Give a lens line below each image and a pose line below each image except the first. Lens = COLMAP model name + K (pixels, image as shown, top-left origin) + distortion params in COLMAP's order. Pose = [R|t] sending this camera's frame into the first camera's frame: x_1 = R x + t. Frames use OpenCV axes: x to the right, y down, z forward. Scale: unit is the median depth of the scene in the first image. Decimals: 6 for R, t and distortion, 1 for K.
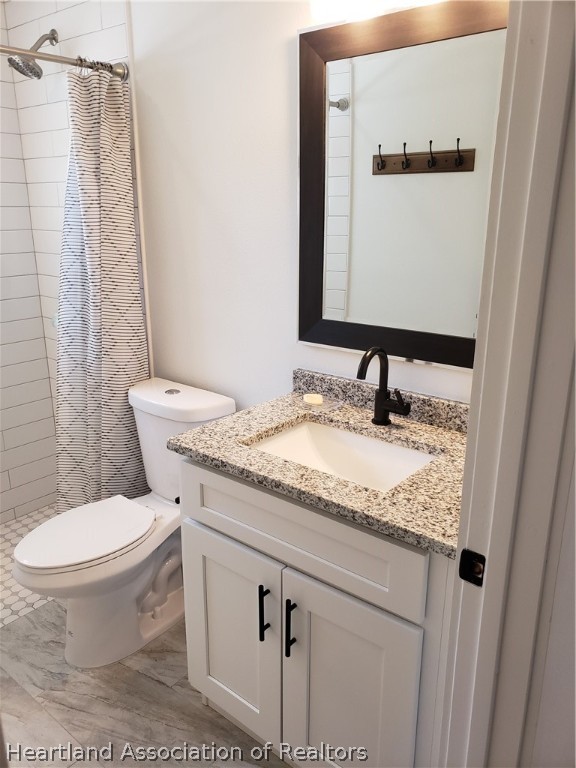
lens RADIAL K [[599.4, 0, 283.9], [0, 599.4, 382.9], [0, 0, 1]] dist [0.024072, -0.005715]
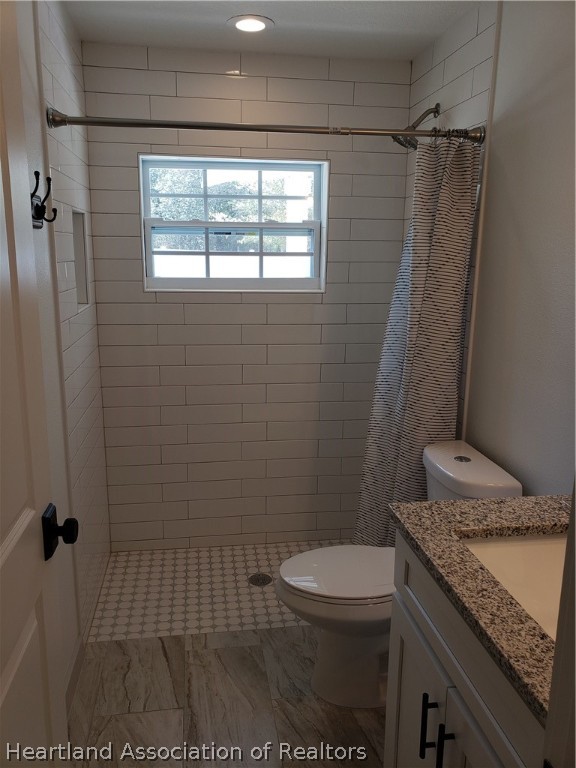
lens RADIAL K [[599.4, 0, 285.6], [0, 599.4, 381.7], [0, 0, 1]] dist [0.024072, -0.005715]
pose [[0.745320, 0.155989, -0.648202, 0.208223], [-0.205305, 0.978698, -0.000543, -0.048512], [0.634309, 0.133484, 0.761468, 0.088189]]
